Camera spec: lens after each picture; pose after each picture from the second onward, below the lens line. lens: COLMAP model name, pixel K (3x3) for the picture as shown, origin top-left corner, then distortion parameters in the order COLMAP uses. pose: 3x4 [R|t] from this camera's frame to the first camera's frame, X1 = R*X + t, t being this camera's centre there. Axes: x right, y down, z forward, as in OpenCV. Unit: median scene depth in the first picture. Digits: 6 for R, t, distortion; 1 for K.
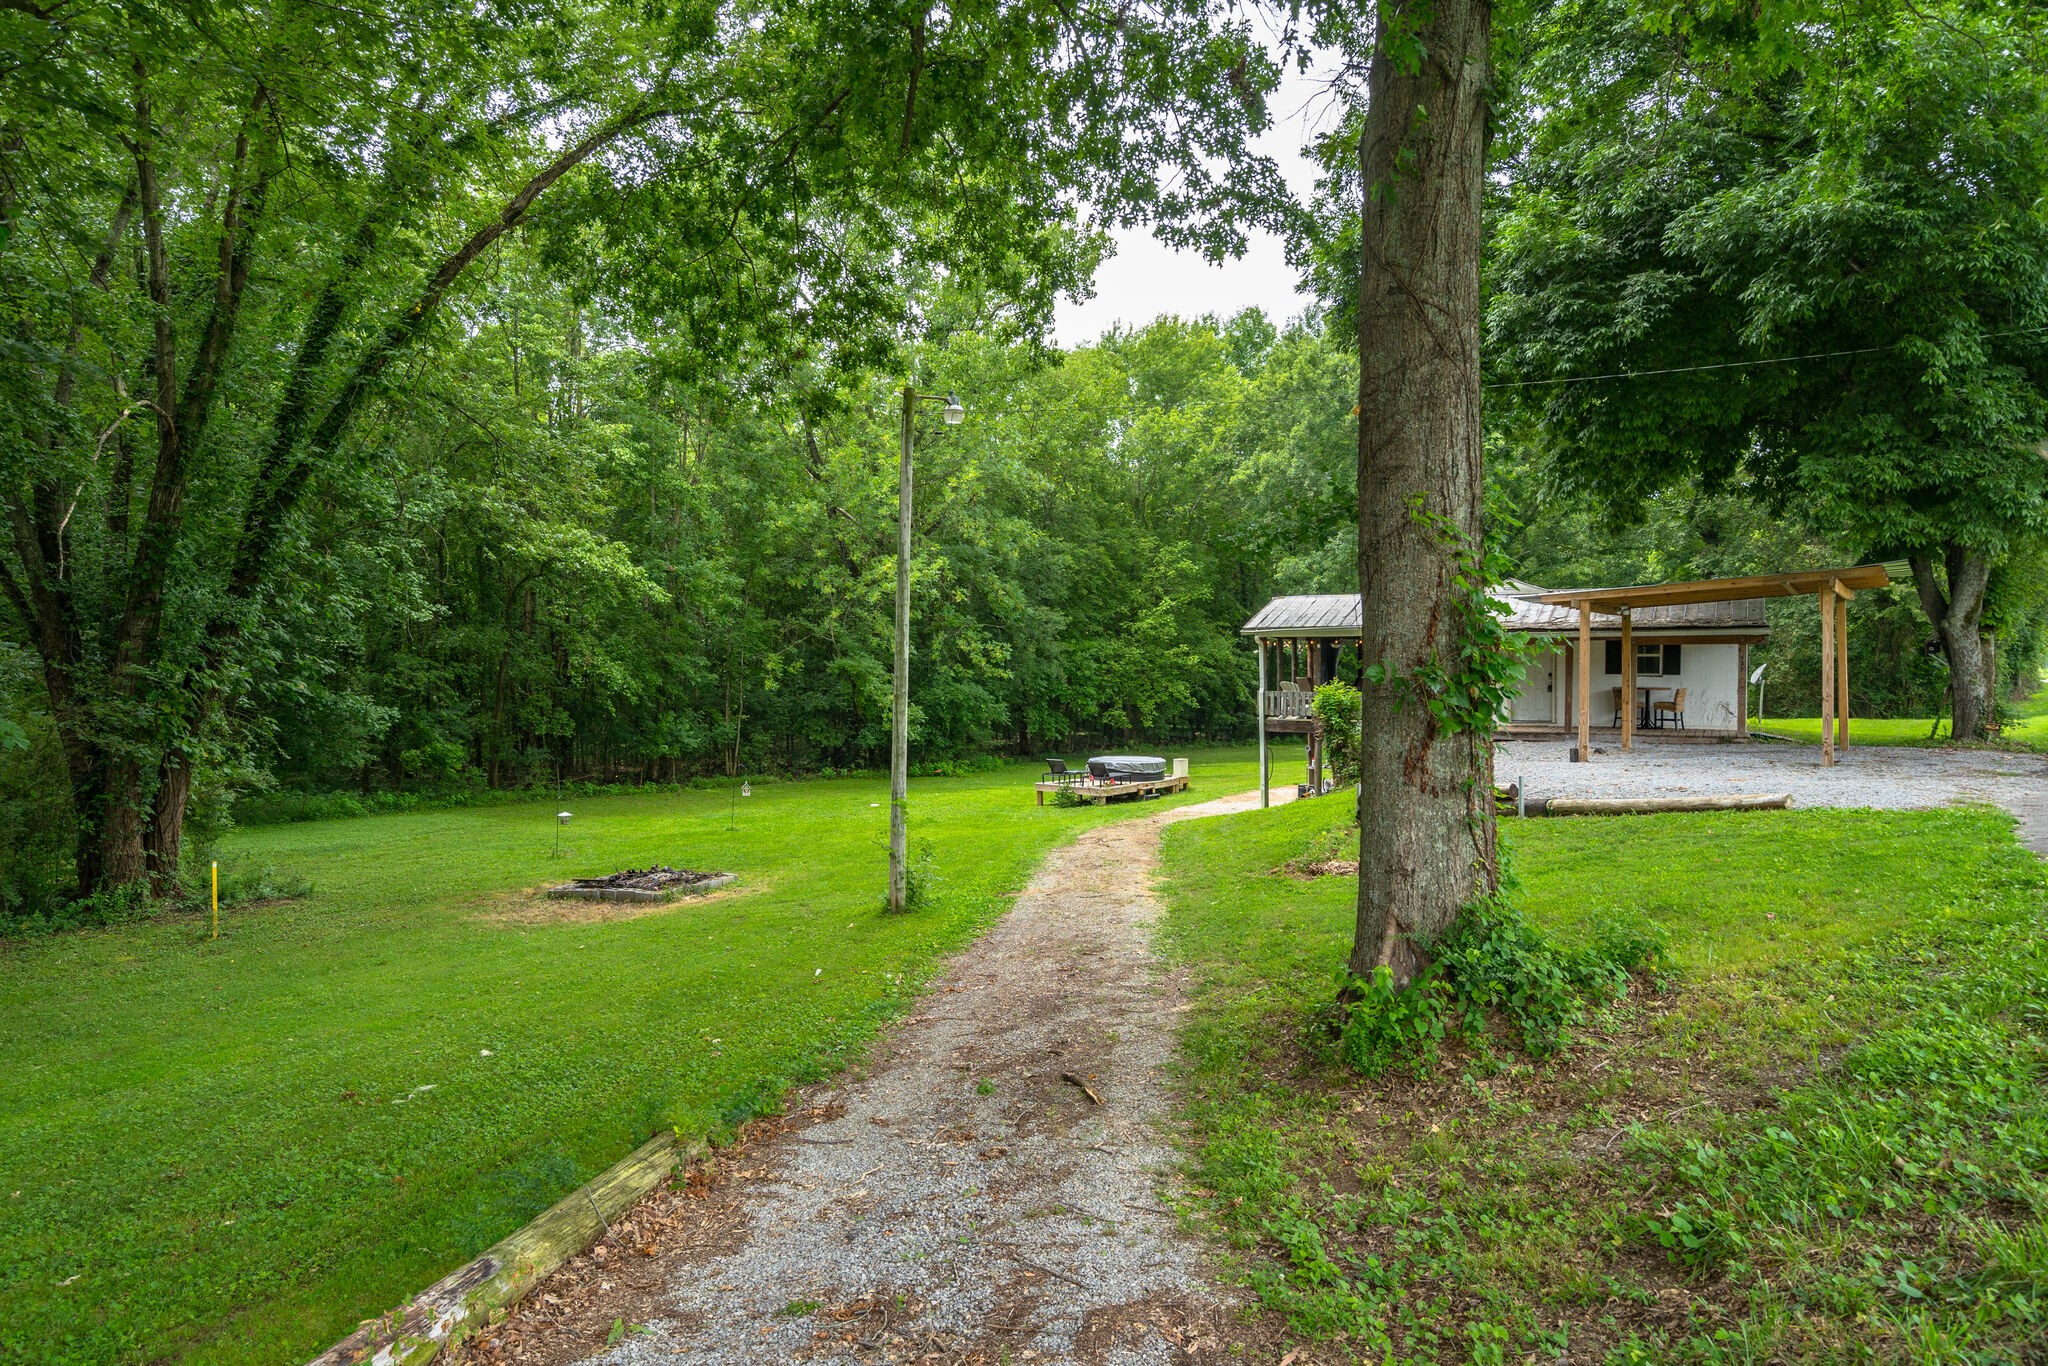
lens RADIAL K [[1296.2, 0, 1027.0], [0, 1296.2, 678.4], [0, 0, 1]] dist [-0.004604, -0.000392]
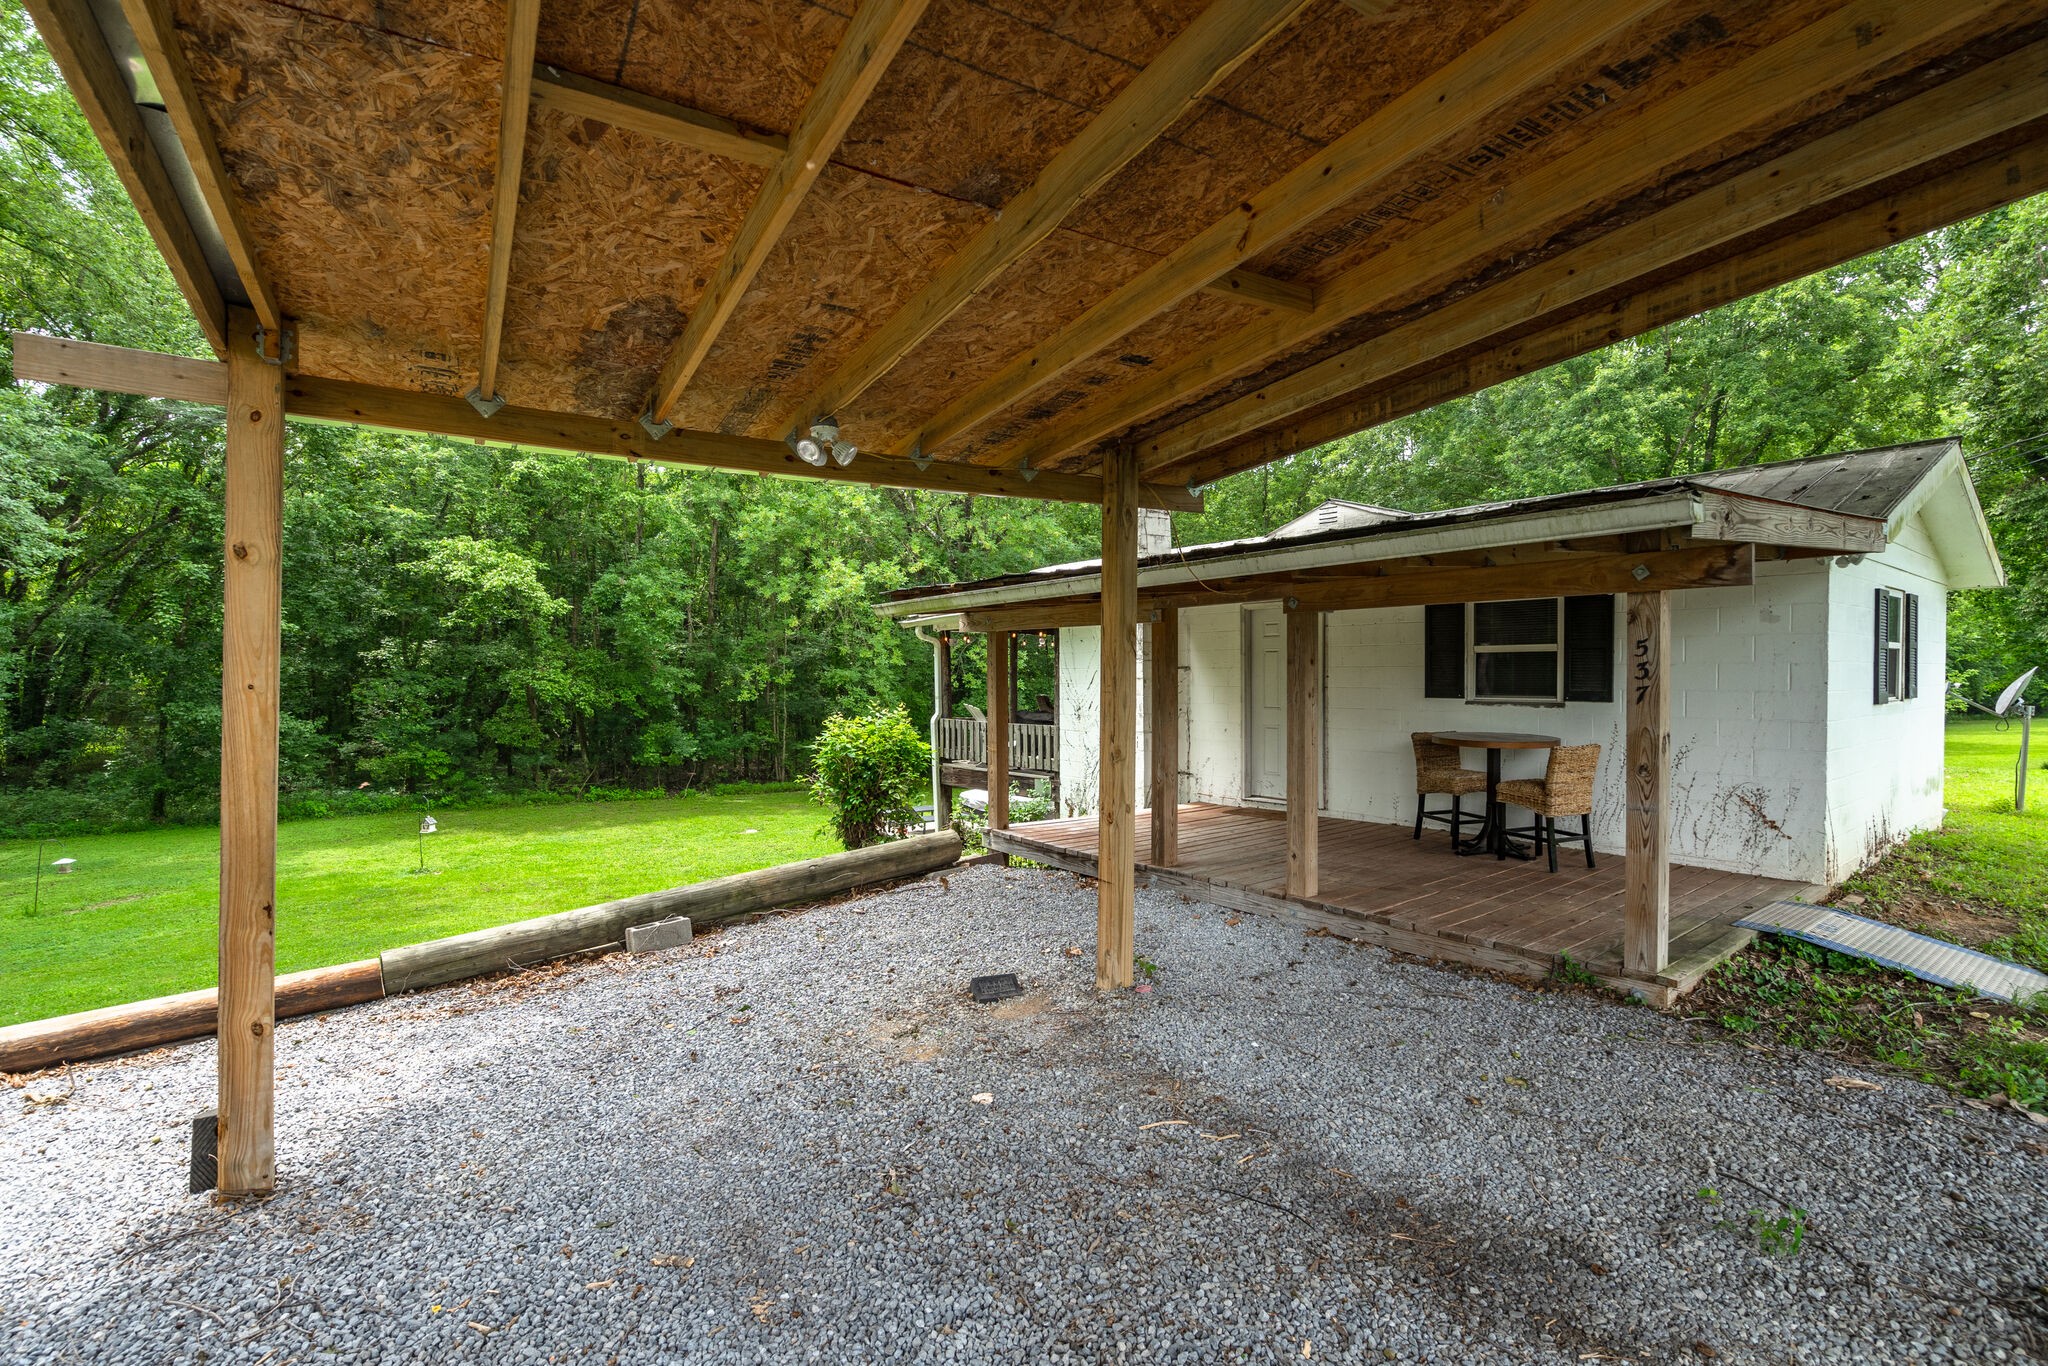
lens RADIAL K [[922.9, 0, 1027.2], [0, 922.9, 685.3], [0, 0, 1]] dist [-0.008366, 0.002760]
pose [[0.913165, -0.000317, -0.407591, 0.256833], [0.001741, 0.999994, 0.003123, -0.004758], [0.407587, -0.003562, 0.913159, 0.389483]]
